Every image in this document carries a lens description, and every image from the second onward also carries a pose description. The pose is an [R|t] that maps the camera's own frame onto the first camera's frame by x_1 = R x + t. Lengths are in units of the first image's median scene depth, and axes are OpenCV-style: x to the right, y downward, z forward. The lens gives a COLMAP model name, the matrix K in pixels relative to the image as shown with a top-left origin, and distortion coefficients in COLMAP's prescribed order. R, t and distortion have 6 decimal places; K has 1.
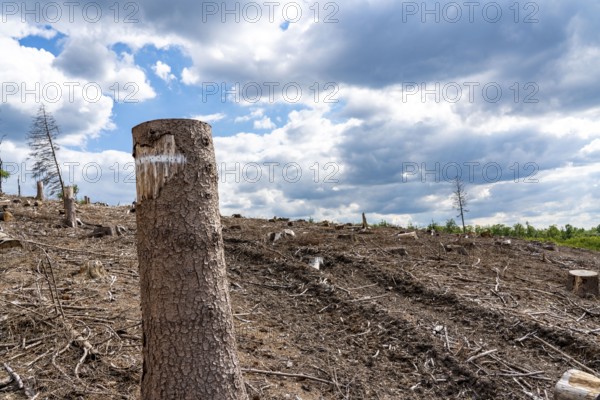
lens RADIAL K [[445.8, 0, 277.5], [0, 445.8, 202.7], [0, 0, 1]] dist [-0.024691, 0.010944]
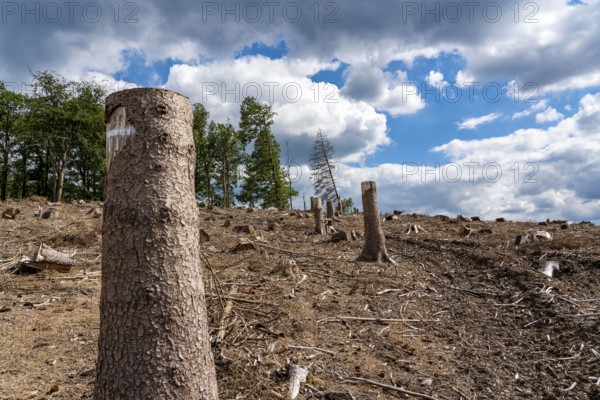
lens RADIAL K [[445.8, 0, 277.5], [0, 445.8, 202.7], [0, 0, 1]] dist [-0.024691, 0.010944]
pose [[0.859170, -0.051475, -0.509094, 0.504556], [0.044871, 0.998674, -0.025250, 0.088840], [0.509719, -0.001149, 0.860340, 0.339061]]
